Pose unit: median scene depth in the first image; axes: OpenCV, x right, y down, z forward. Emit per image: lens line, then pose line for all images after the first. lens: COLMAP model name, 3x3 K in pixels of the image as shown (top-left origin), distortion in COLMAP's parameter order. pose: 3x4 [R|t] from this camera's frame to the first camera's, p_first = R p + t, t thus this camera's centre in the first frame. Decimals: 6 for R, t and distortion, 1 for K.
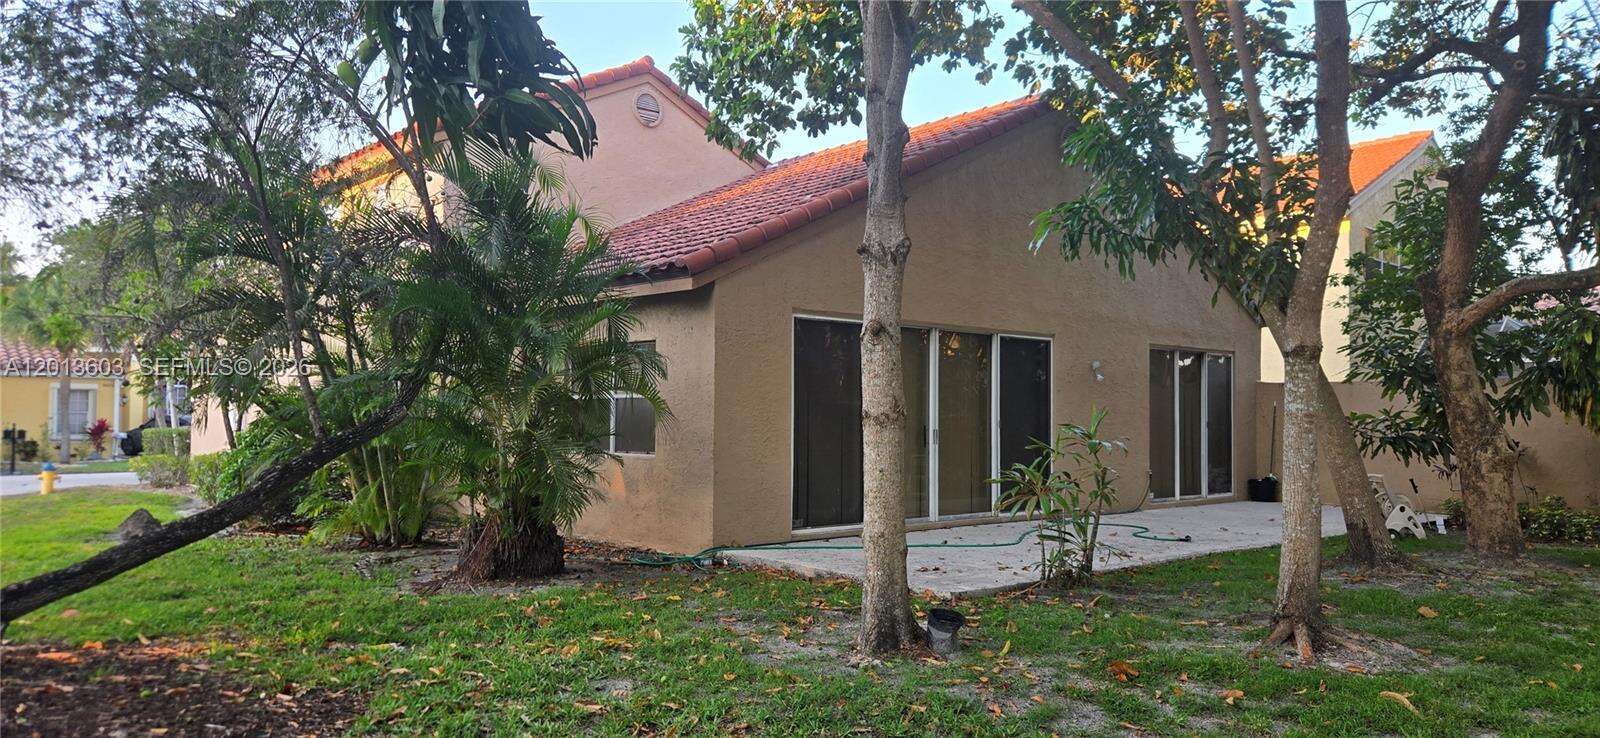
lens RADIAL K [[1096.7, 0, 800.0], [0, 1096.7, 369.0], [0, 0, 1]] dist [0.038763, -0.002065]
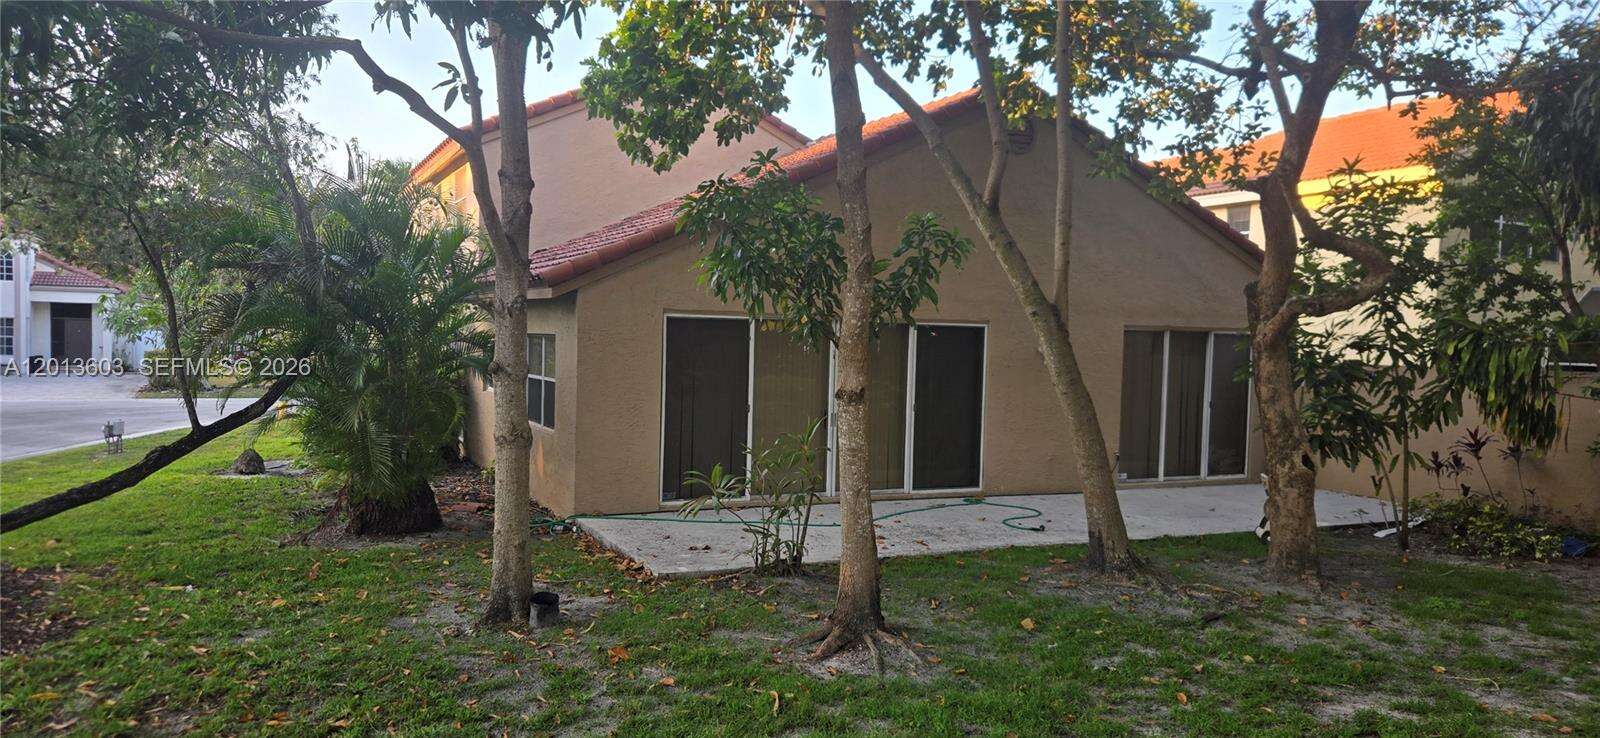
lens RADIAL K [[1107.0, 0, 800.0], [0, 1107.0, 369.0], [0, 0, 1]] dist [0.048223, -0.000581]
pose [[0.960507, 0.026895, -0.276954, 0.474879], [-0.006811, 0.997292, 0.073225, -0.082804], [0.278174, -0.068447, 0.958089, -0.073228]]
